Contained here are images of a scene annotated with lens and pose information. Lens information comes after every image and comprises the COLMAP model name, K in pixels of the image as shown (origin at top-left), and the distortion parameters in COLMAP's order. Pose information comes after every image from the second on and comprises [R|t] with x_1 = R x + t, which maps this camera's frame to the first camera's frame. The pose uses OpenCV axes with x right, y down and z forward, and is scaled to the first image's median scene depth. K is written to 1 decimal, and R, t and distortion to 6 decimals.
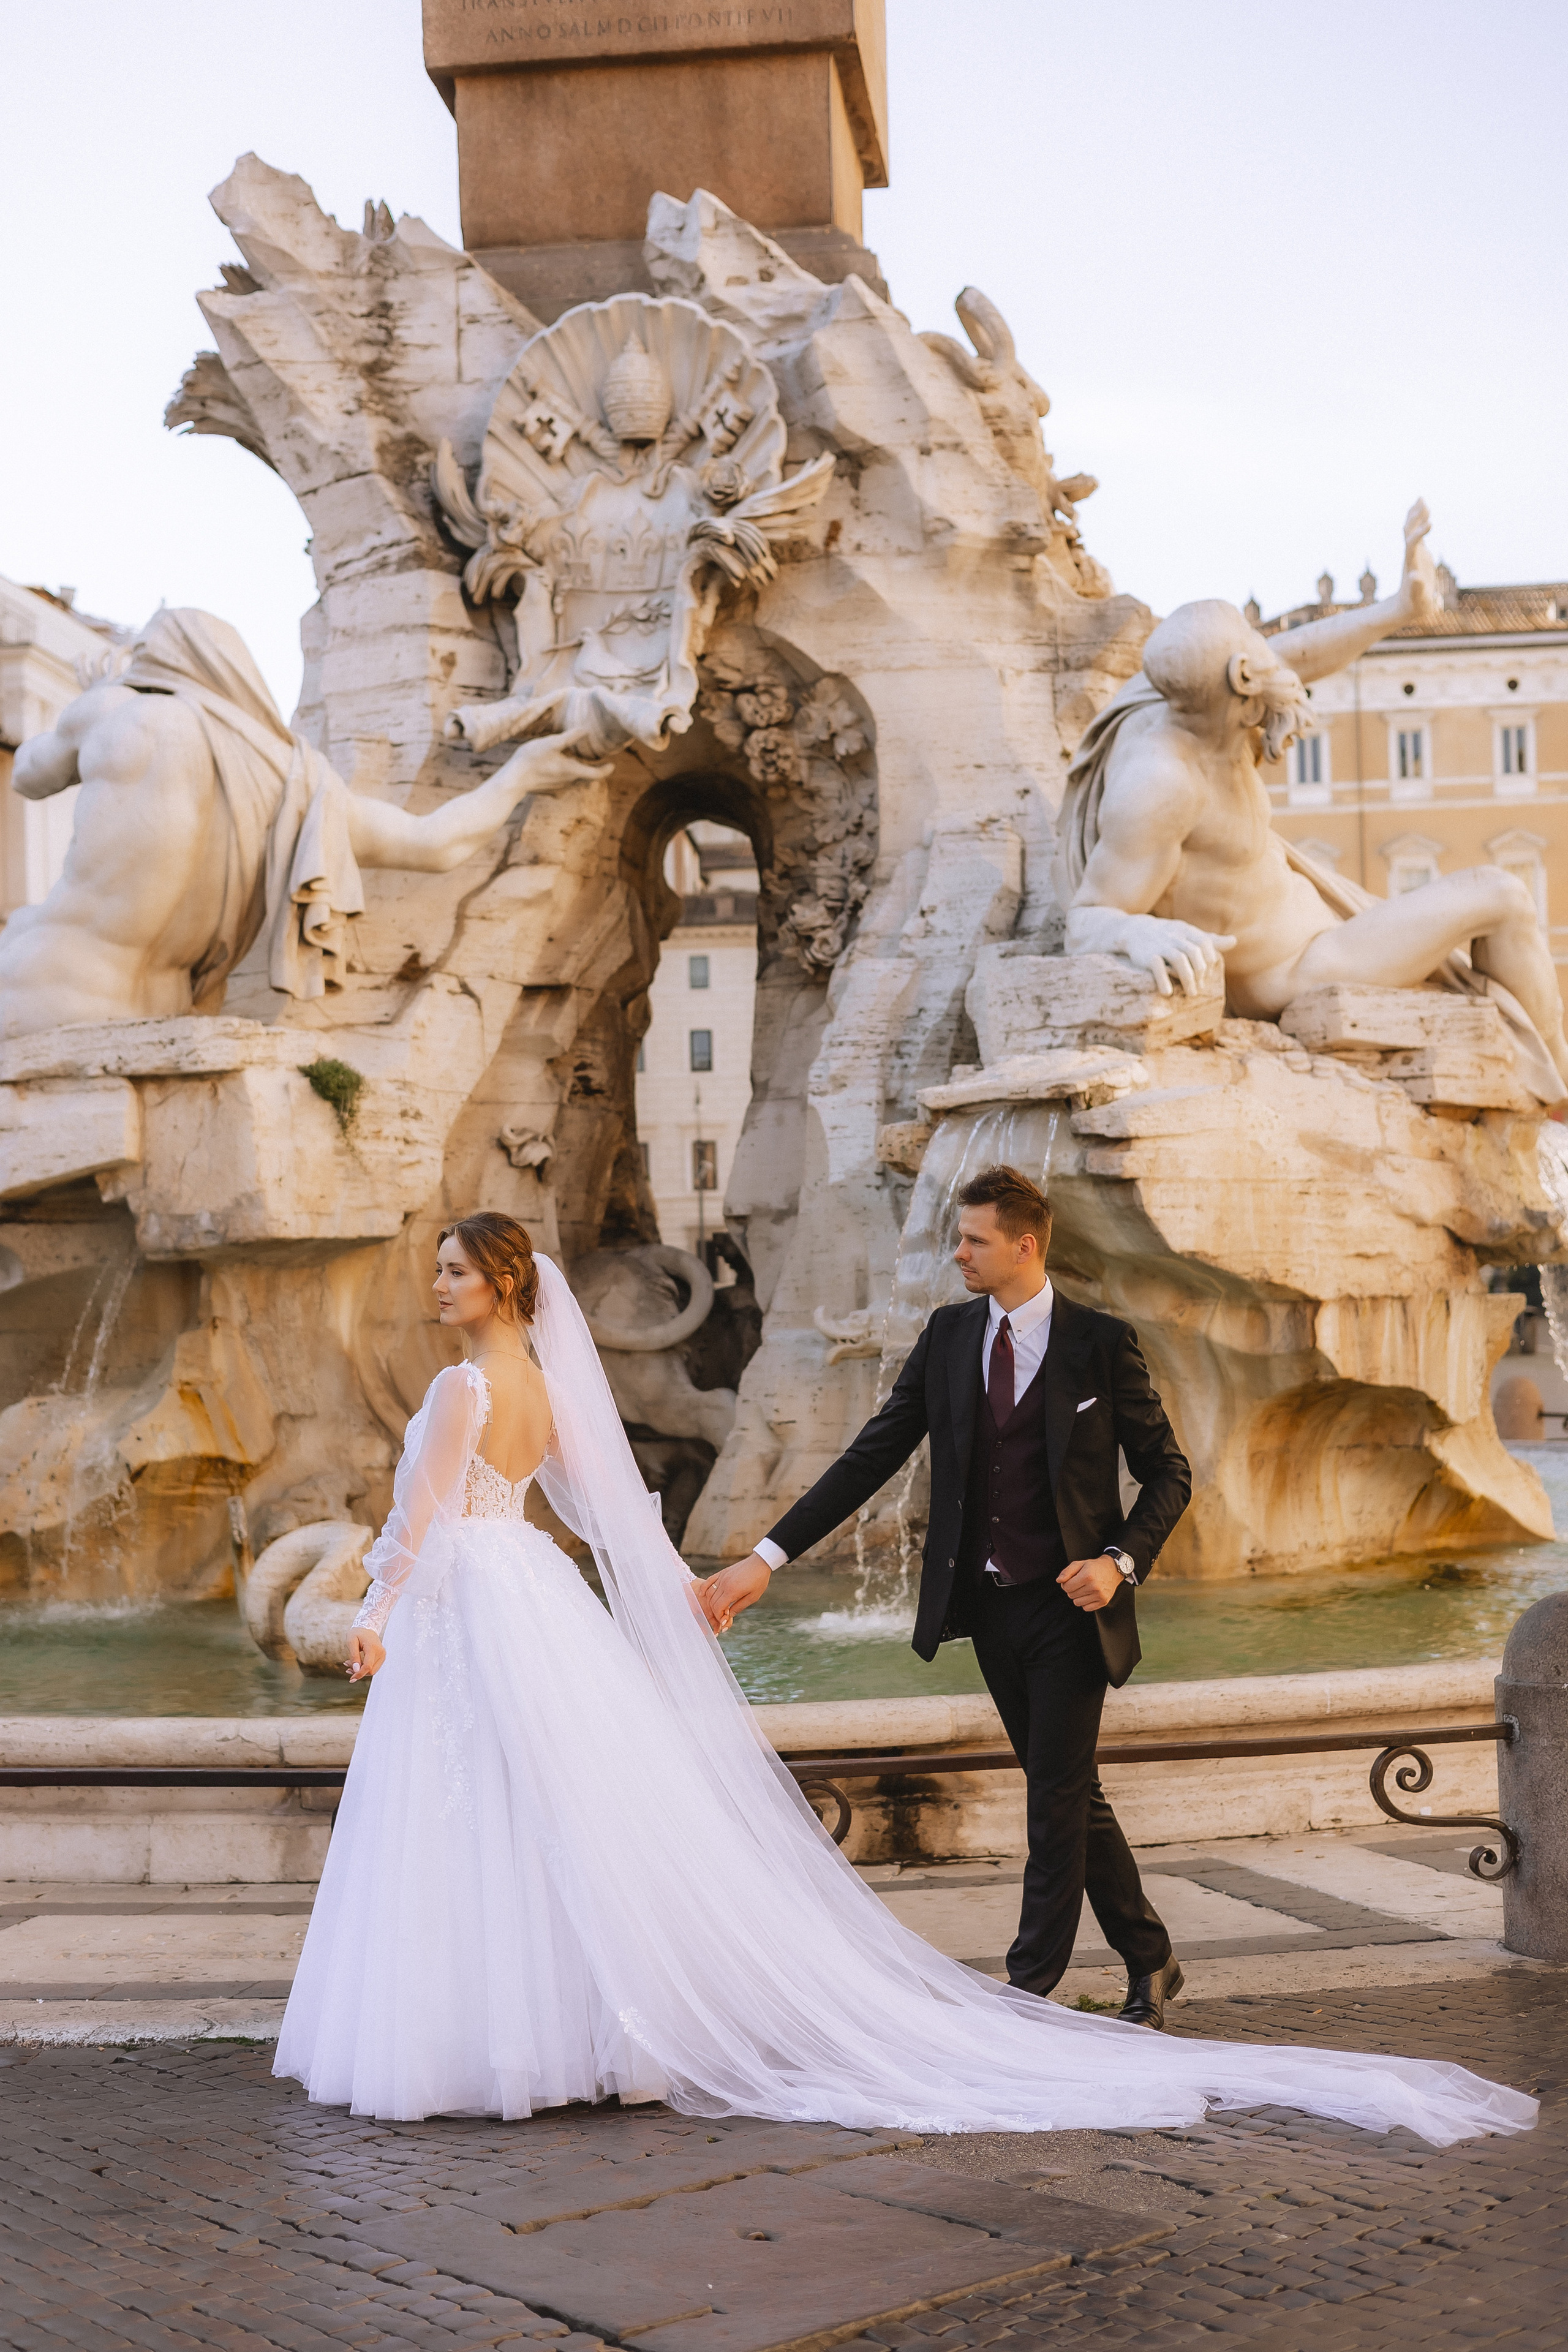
lens RADIAL K [[3316.7, 0, 806.6], [0, 3316.7, 1186.2], [0, 0, 1]] dist [0.002788, 0.039749]
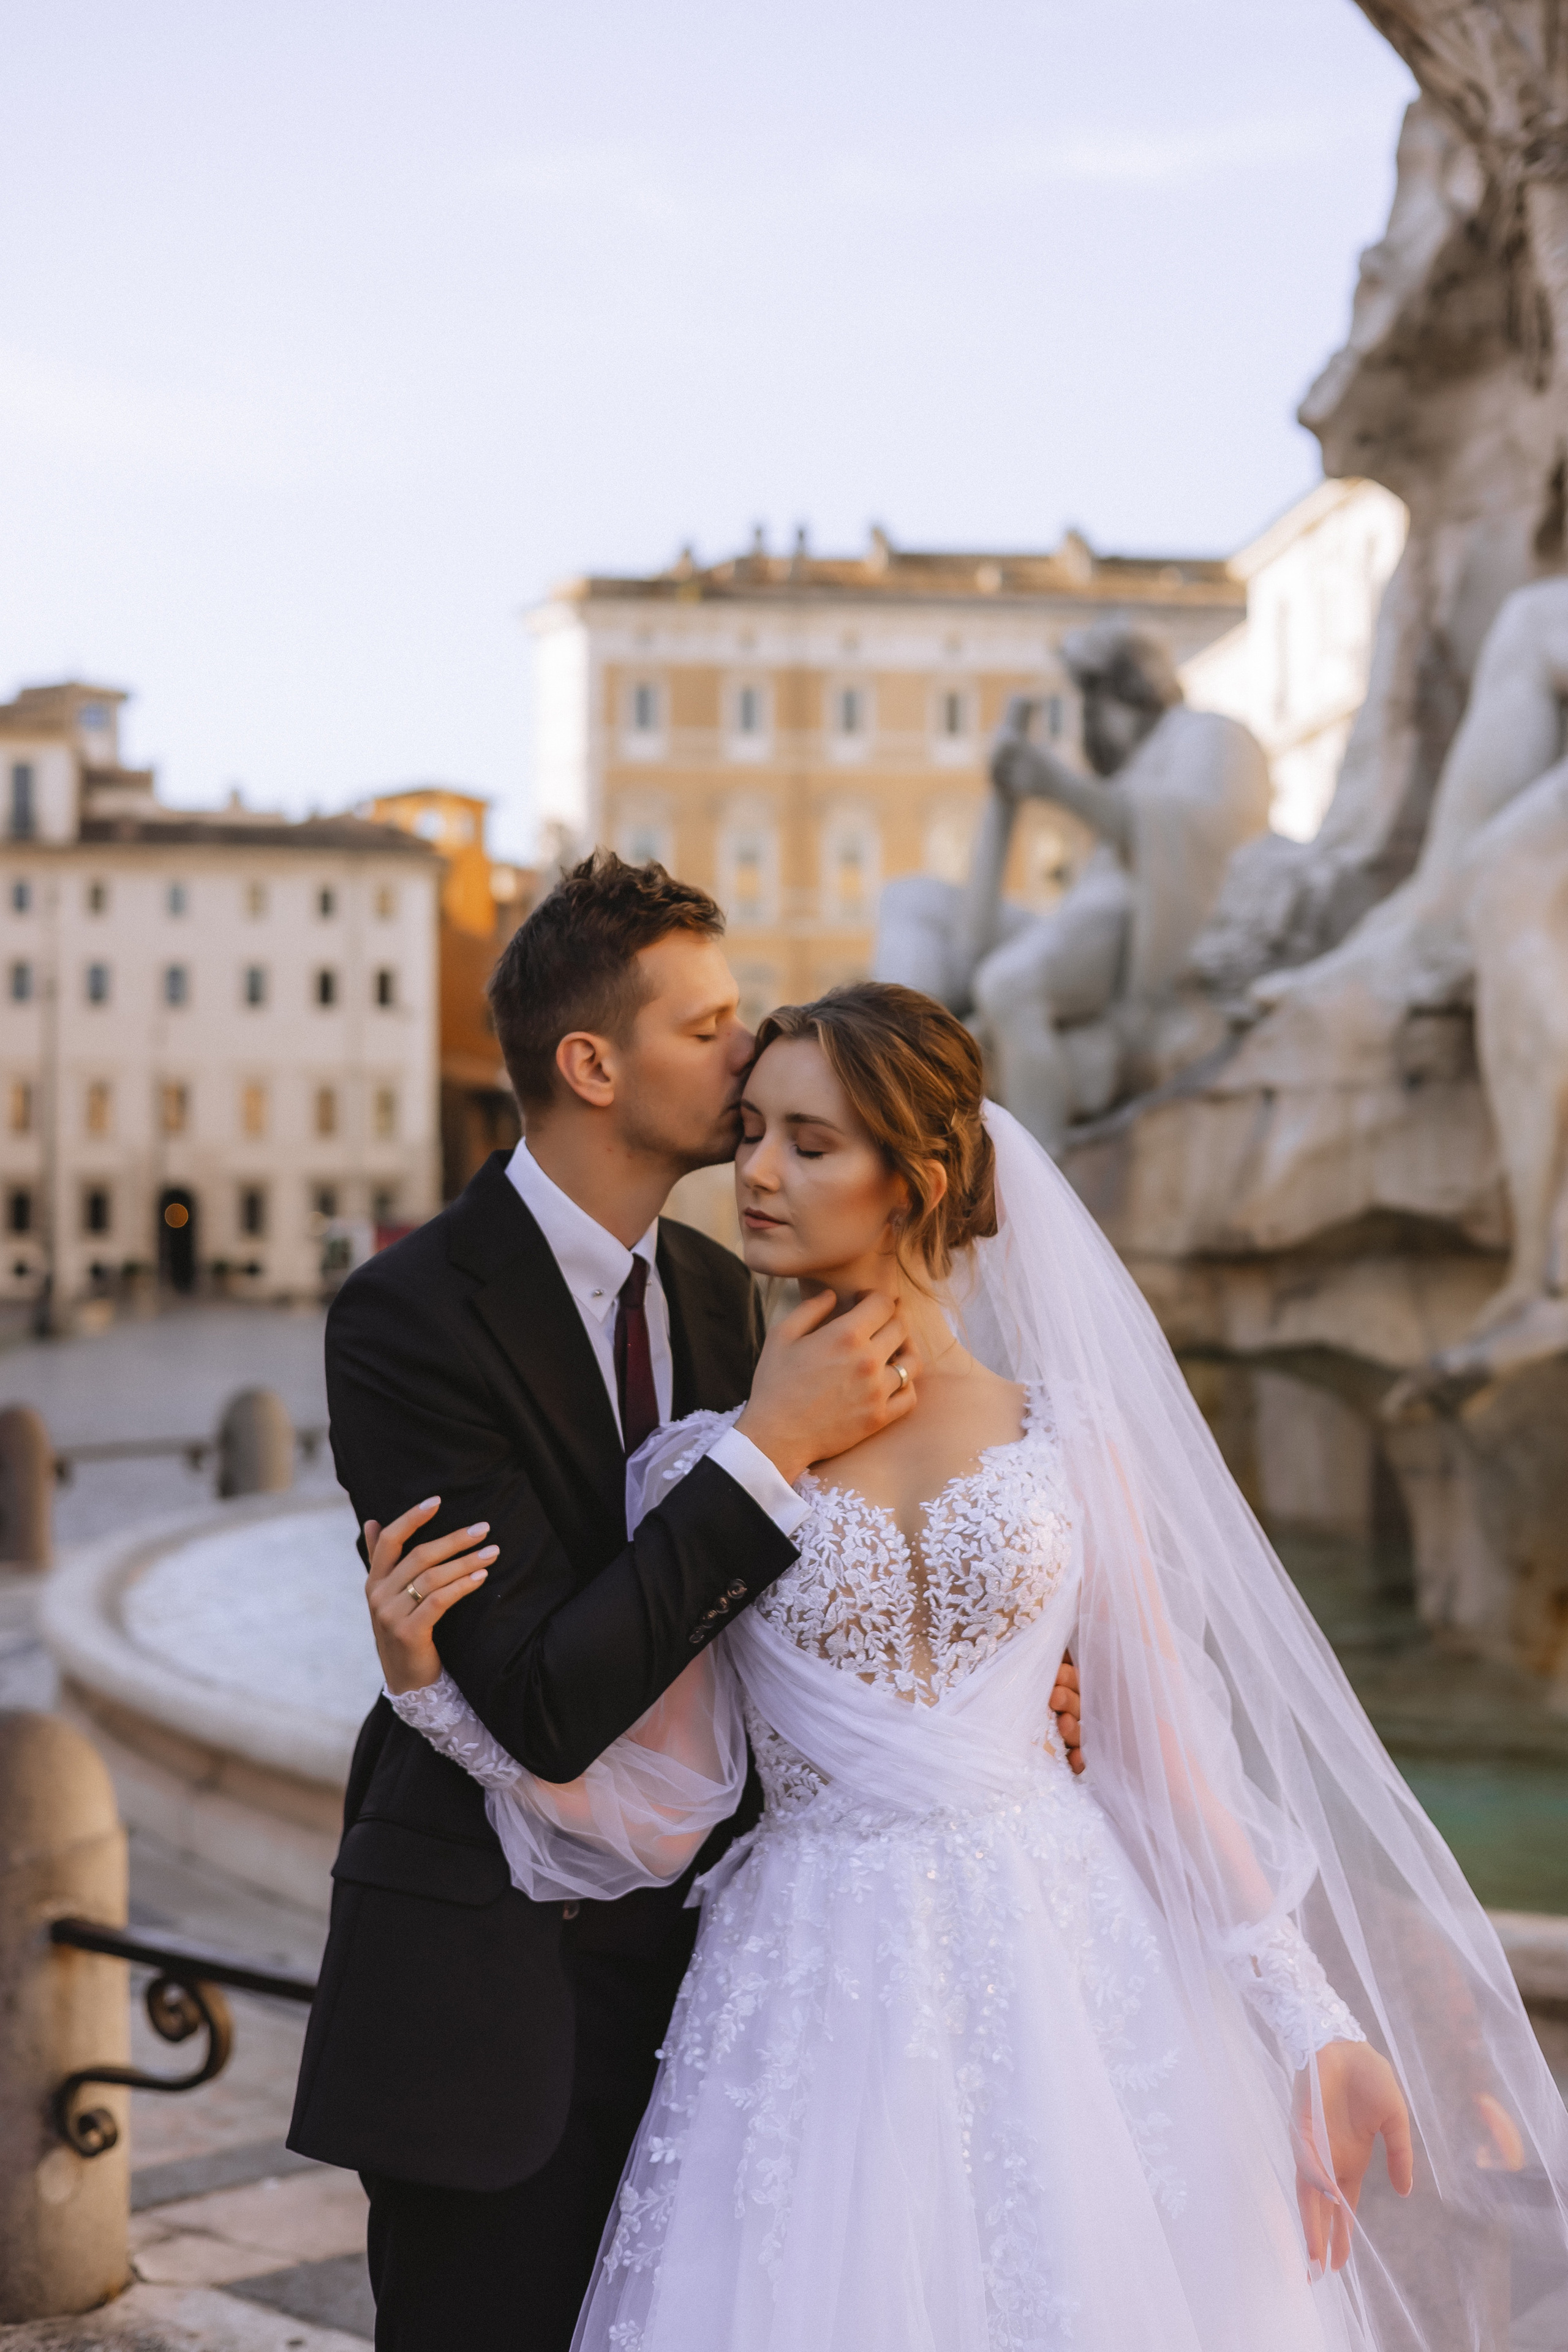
lens RADIAL K [[3316.7, 0, 806.6], [0, 3316.7, 1186.2], [0, 0, 1]] dist [0.002788, 0.039749]
pose [[0.967536, 0.027466, 0.251235, -0.507606], [-0.029855, 0.999538, 0.005700, 0.029715], [-0.250962, -0.013016, 0.967909, 0.405600]]
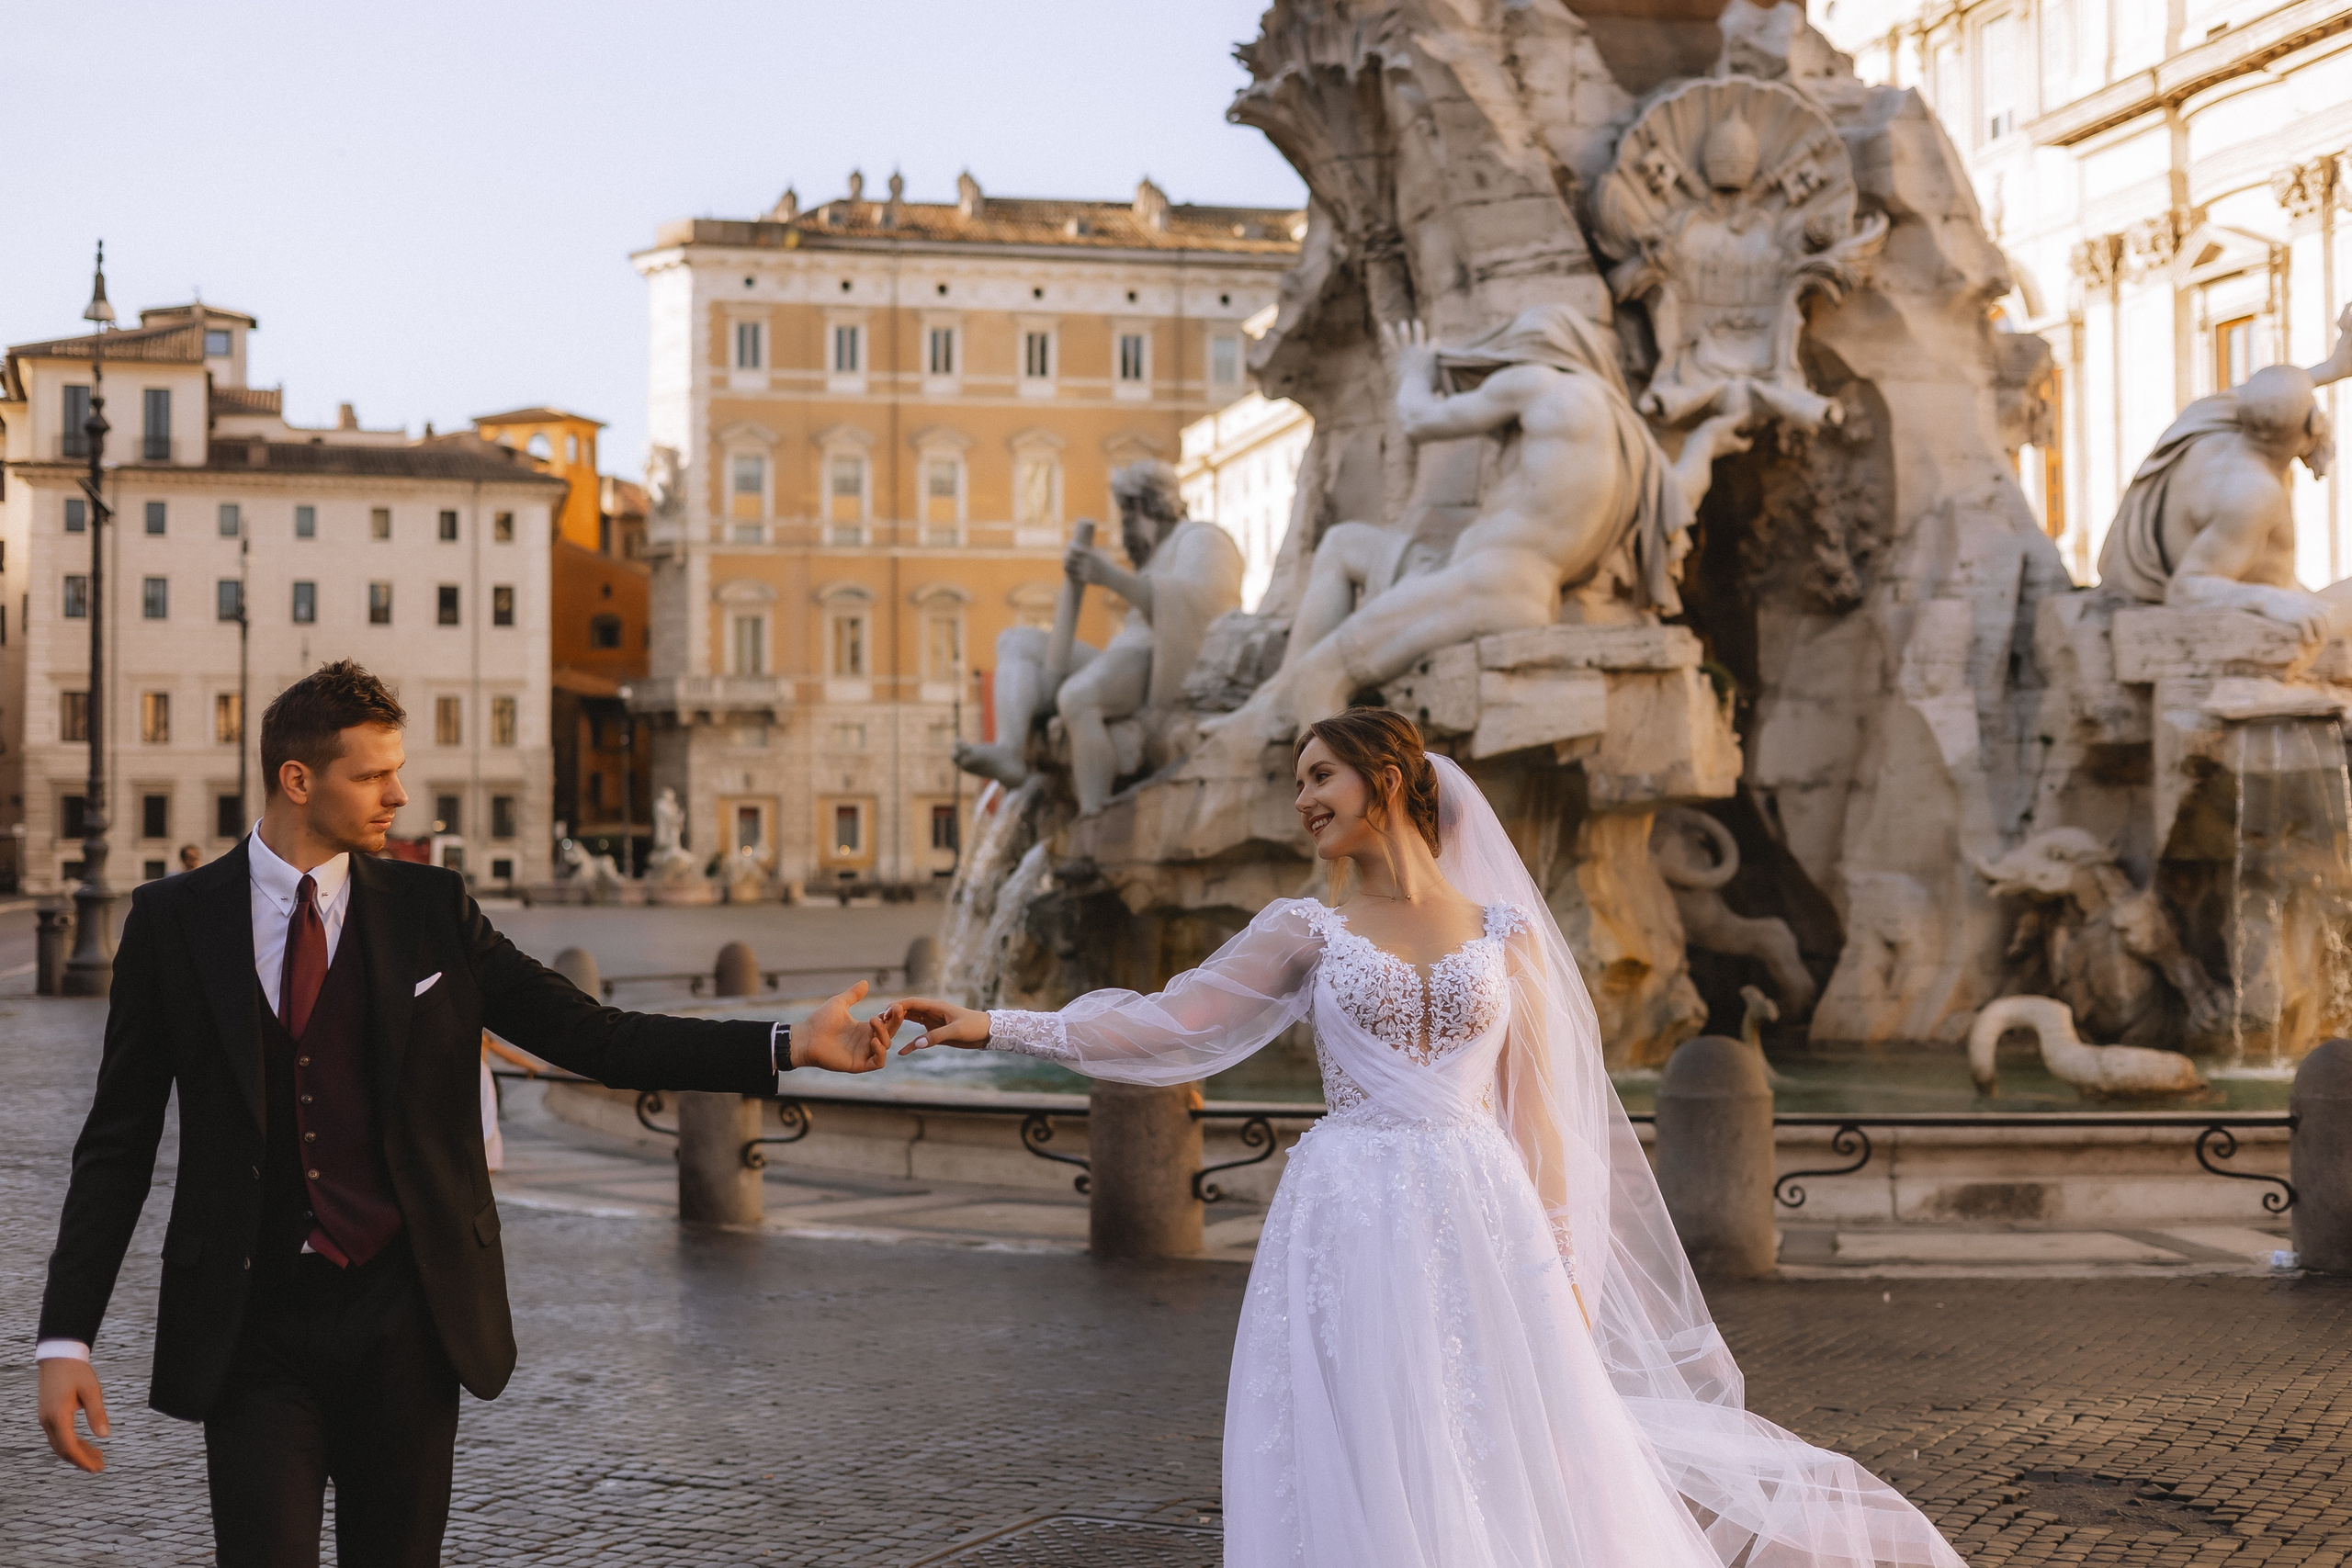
lens RADIAL K [[3332.3, 0, 1189.3], [0, 3332.3, 774.3], [0, 0, 1]] dist [-0.007785, 0.108539]
pose [[0.940767, 0.030850, 0.337648, -0.686175], [-0.032625, 0.999468, -0.000418, 0.012444], [-0.337482, -0.010622, 0.941272, -0.160145]]
